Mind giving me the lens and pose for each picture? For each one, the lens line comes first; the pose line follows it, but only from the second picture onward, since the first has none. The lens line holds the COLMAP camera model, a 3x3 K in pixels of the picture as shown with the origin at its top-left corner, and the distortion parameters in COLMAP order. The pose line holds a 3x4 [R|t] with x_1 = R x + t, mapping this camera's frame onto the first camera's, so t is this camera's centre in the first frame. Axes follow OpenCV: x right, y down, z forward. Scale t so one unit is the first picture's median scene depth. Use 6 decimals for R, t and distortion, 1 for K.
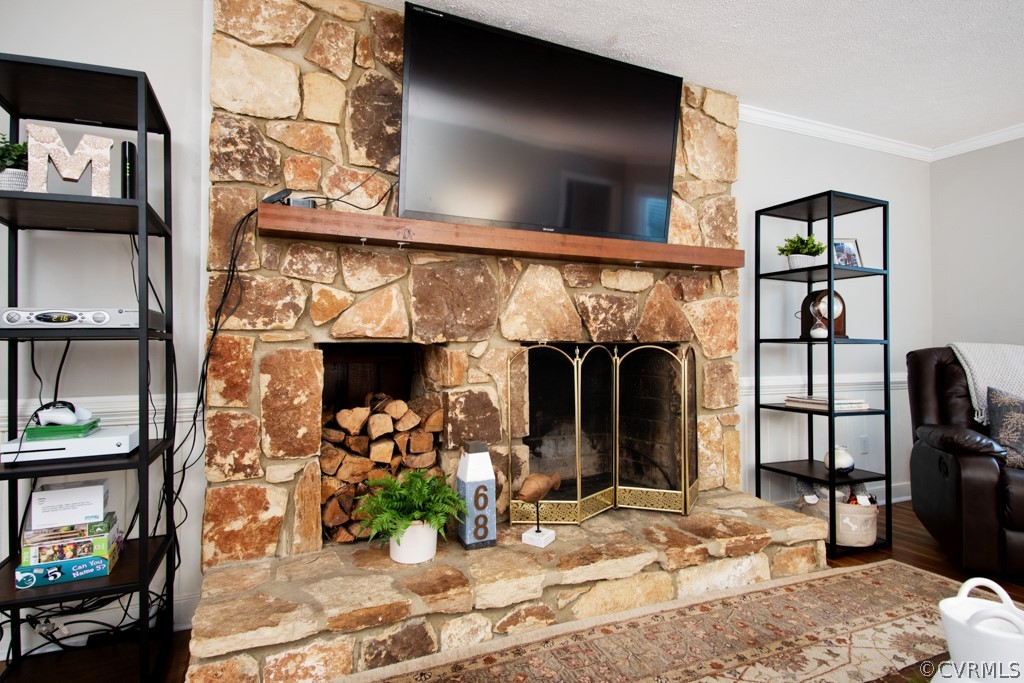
lens RADIAL K [[550.5, 0, 510.8], [0, 550.5, 340.1], [0, 0, 1]] dist [0.025615, -0.003103]
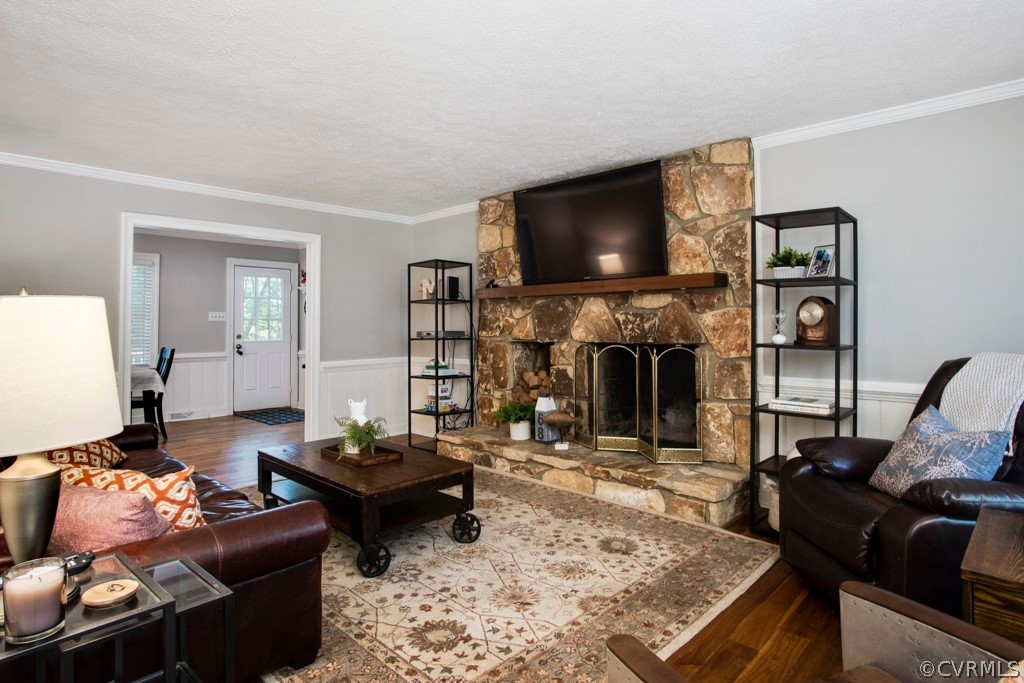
lens RADIAL K [[550.5, 0, 508.6], [0, 550.5, 336.3], [0, 0, 1]] dist [0.025615, -0.003103]
pose [[0.382008, 0.007522, -0.924128, 1.484898], [0.006253, 0.999923, 0.010723, -0.034918], [0.924138, -0.009875, 0.381931, 0.094279]]
